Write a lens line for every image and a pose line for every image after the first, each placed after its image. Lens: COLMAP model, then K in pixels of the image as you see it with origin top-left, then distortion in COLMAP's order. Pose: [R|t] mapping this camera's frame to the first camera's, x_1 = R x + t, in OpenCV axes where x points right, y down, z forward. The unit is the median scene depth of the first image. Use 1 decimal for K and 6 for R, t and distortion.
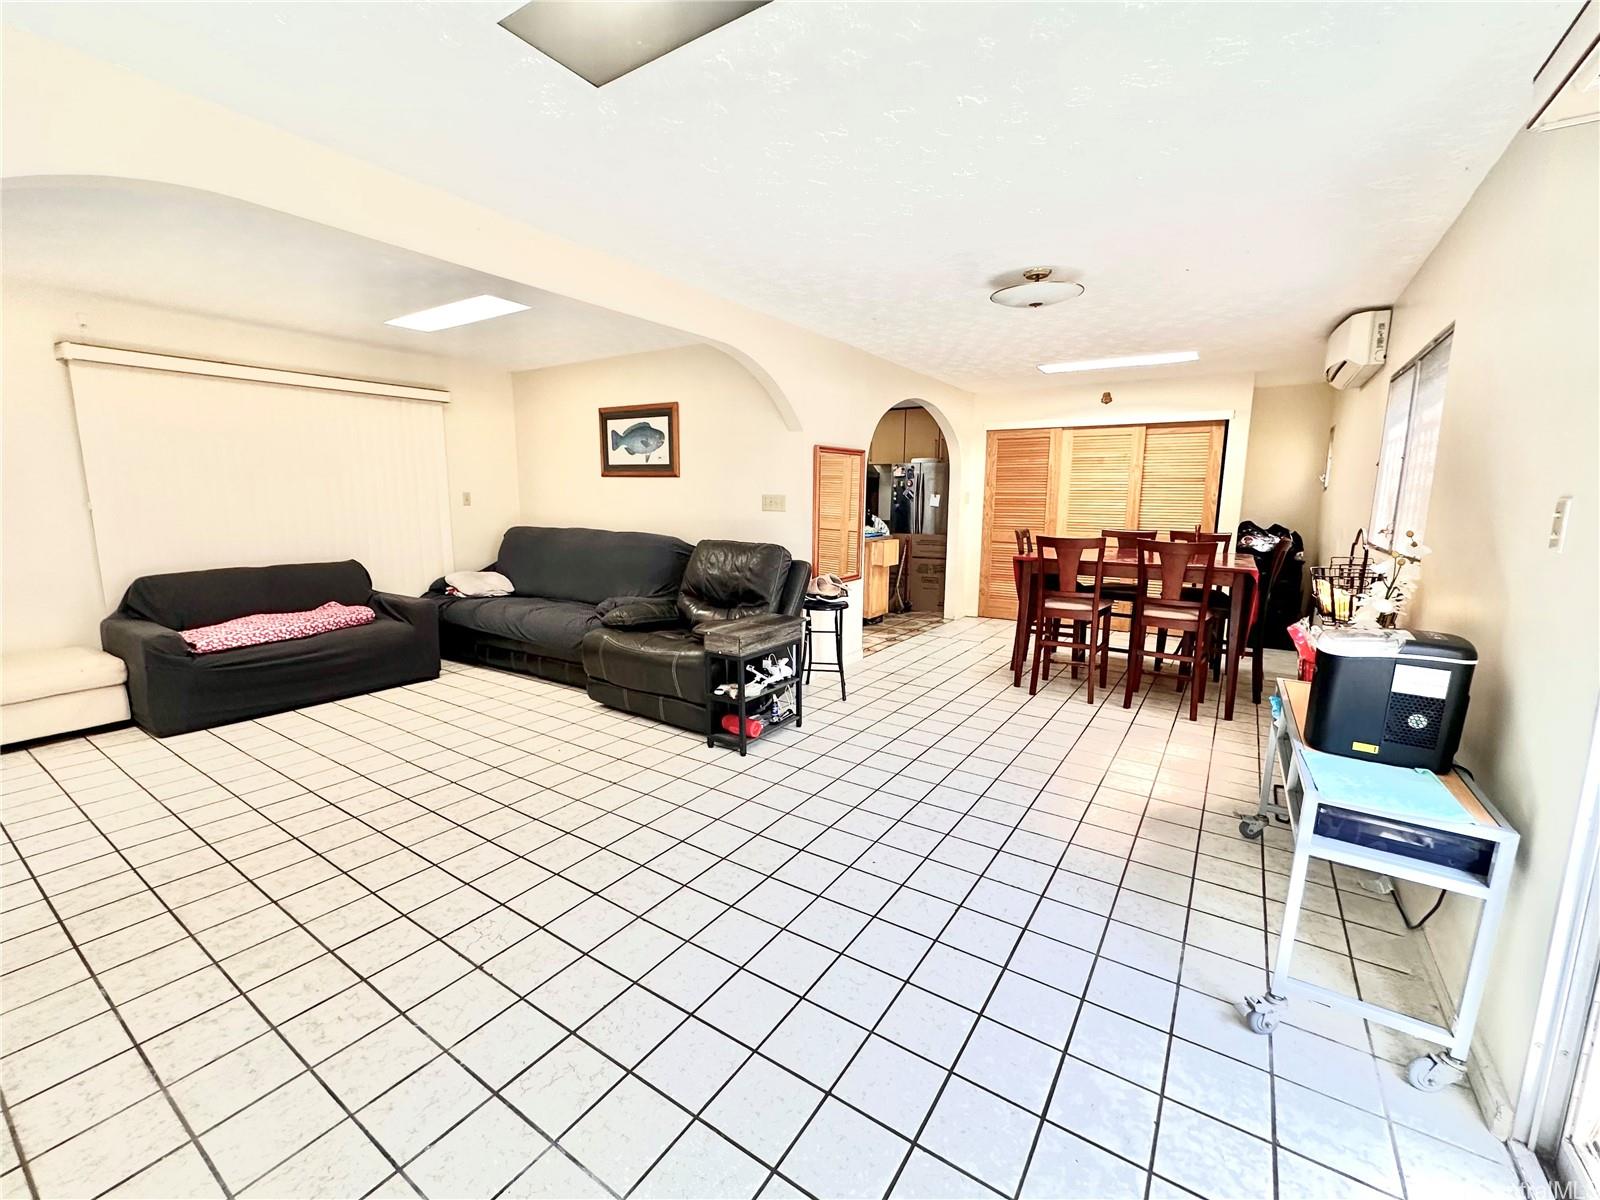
lens RADIAL K [[664.3, 0, 800.0], [0, 664.3, 600.0], [0, 0, 1]] dist [-0.000779, 0.000168]
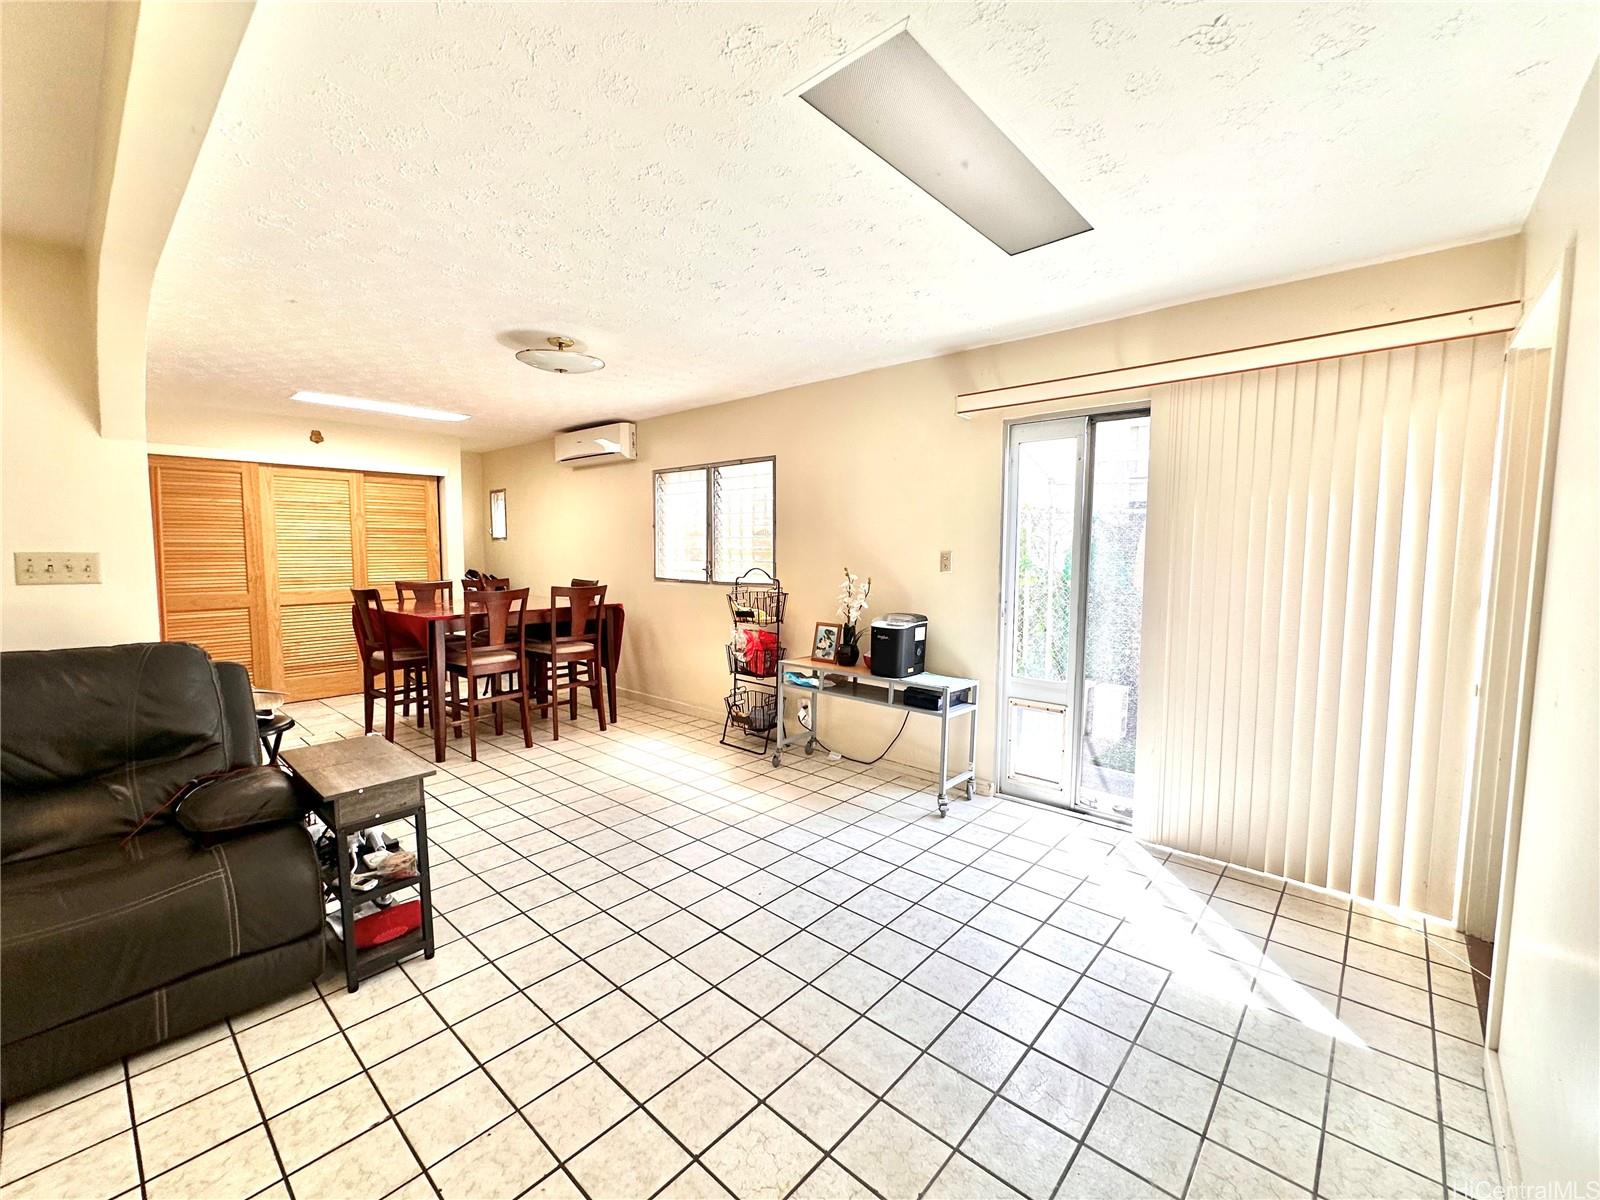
lens RADIAL K [[664.3, 0, 800.0], [0, 664.3, 600.0], [0, 0, 1]] dist [-0.000779, 0.000168]
pose [[0.144777, -0.086736, 0.985655, -0.547863], [0.150891, 0.986435, 0.064641, -0.080848], [-0.977891, 0.139368, 0.155901, 0.430708]]
